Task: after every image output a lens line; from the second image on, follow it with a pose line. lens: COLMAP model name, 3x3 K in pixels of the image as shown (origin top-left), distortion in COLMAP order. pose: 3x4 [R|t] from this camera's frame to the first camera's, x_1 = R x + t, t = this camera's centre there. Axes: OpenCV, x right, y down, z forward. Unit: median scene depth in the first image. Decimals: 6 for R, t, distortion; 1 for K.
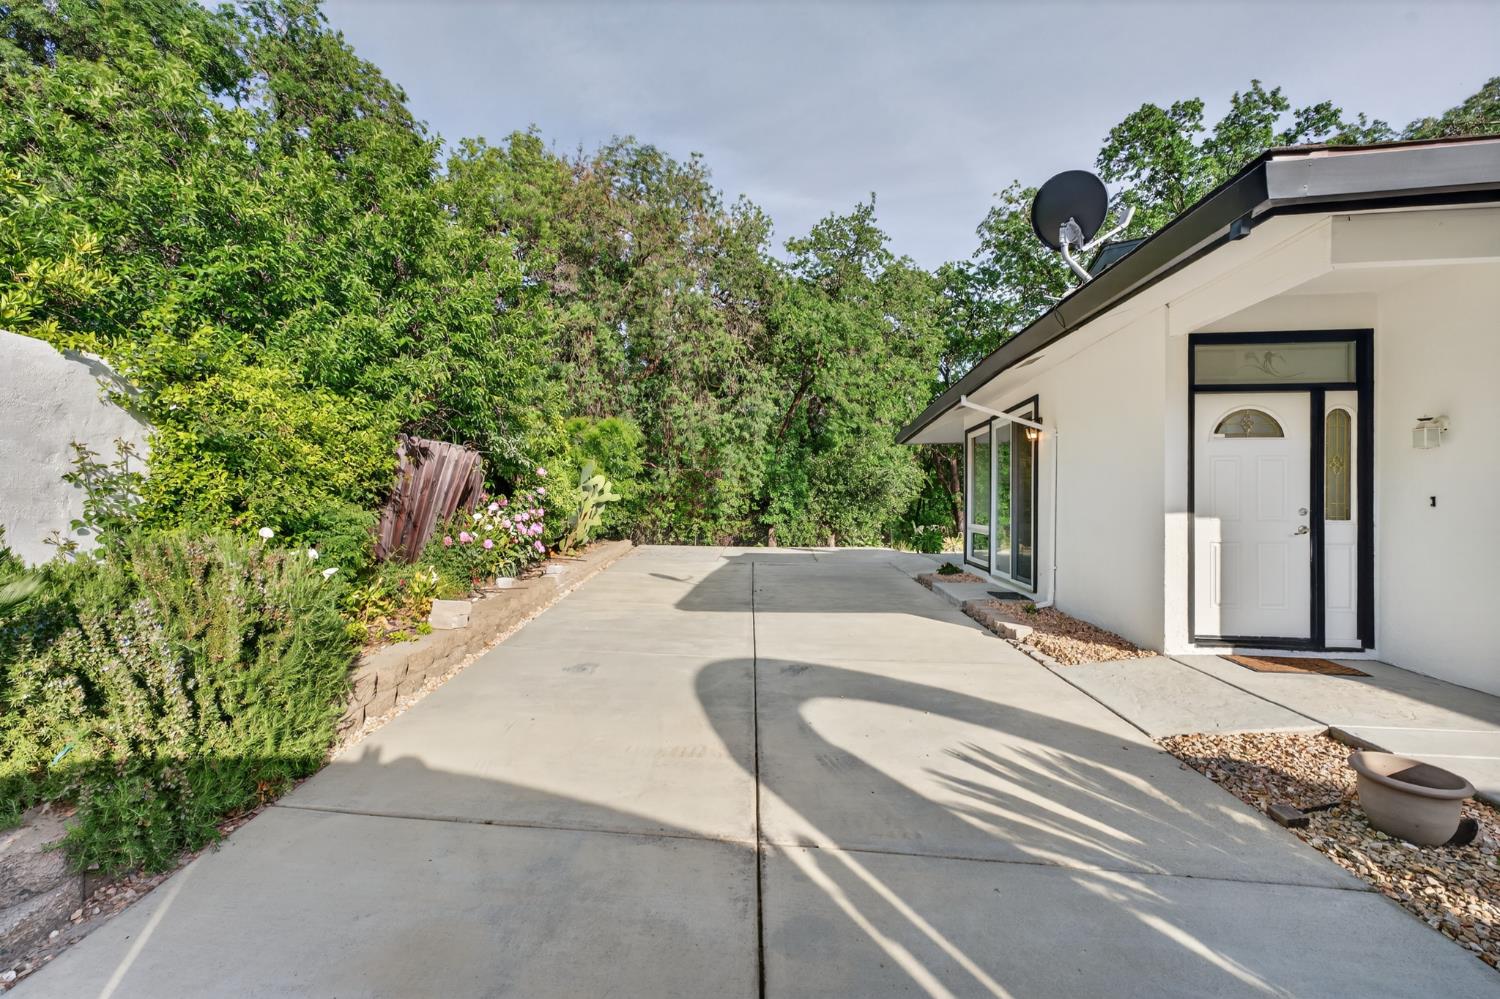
lens RADIAL K [[606.6, 0, 749.1], [0, 606.6, 509.0], [0, 0, 1]] dist [-0.002971, 0.005106]
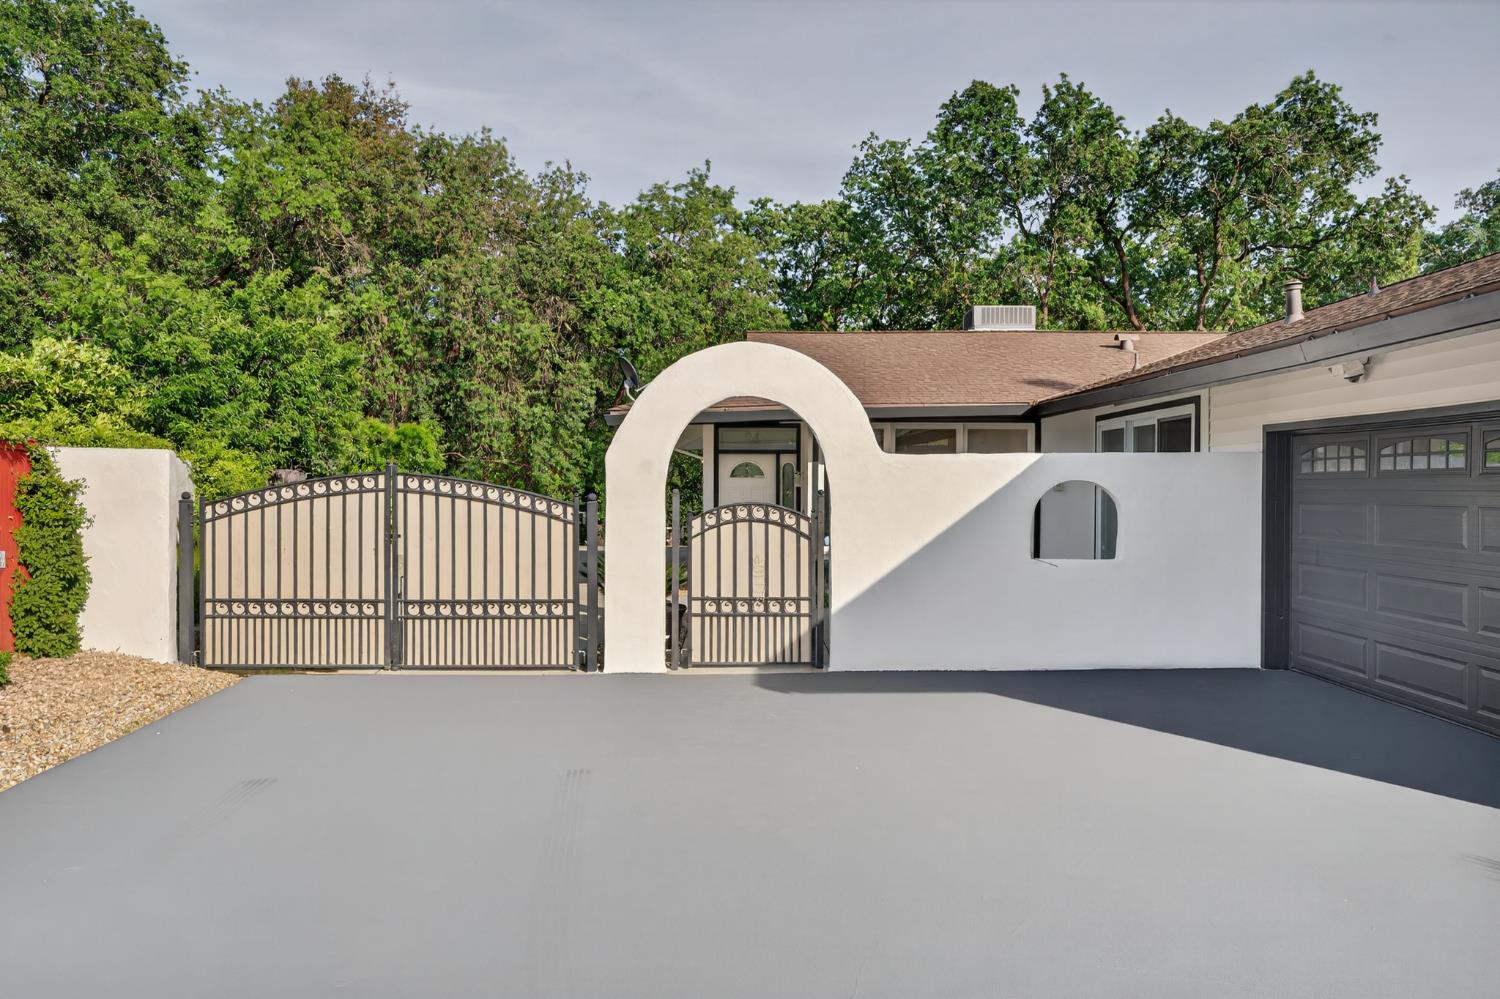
lens RADIAL K [[1036.9, 0, 742.6], [0, 1036.9, 514.1], [0, 0, 1]] dist [0.064300, -0.002298]
pose [[0.997258, -0.008072, 0.073566, 0.244160], [0.006579, 0.999768, 0.020508, -0.030112], [-0.073715, -0.019968, 0.997079, -0.975073]]
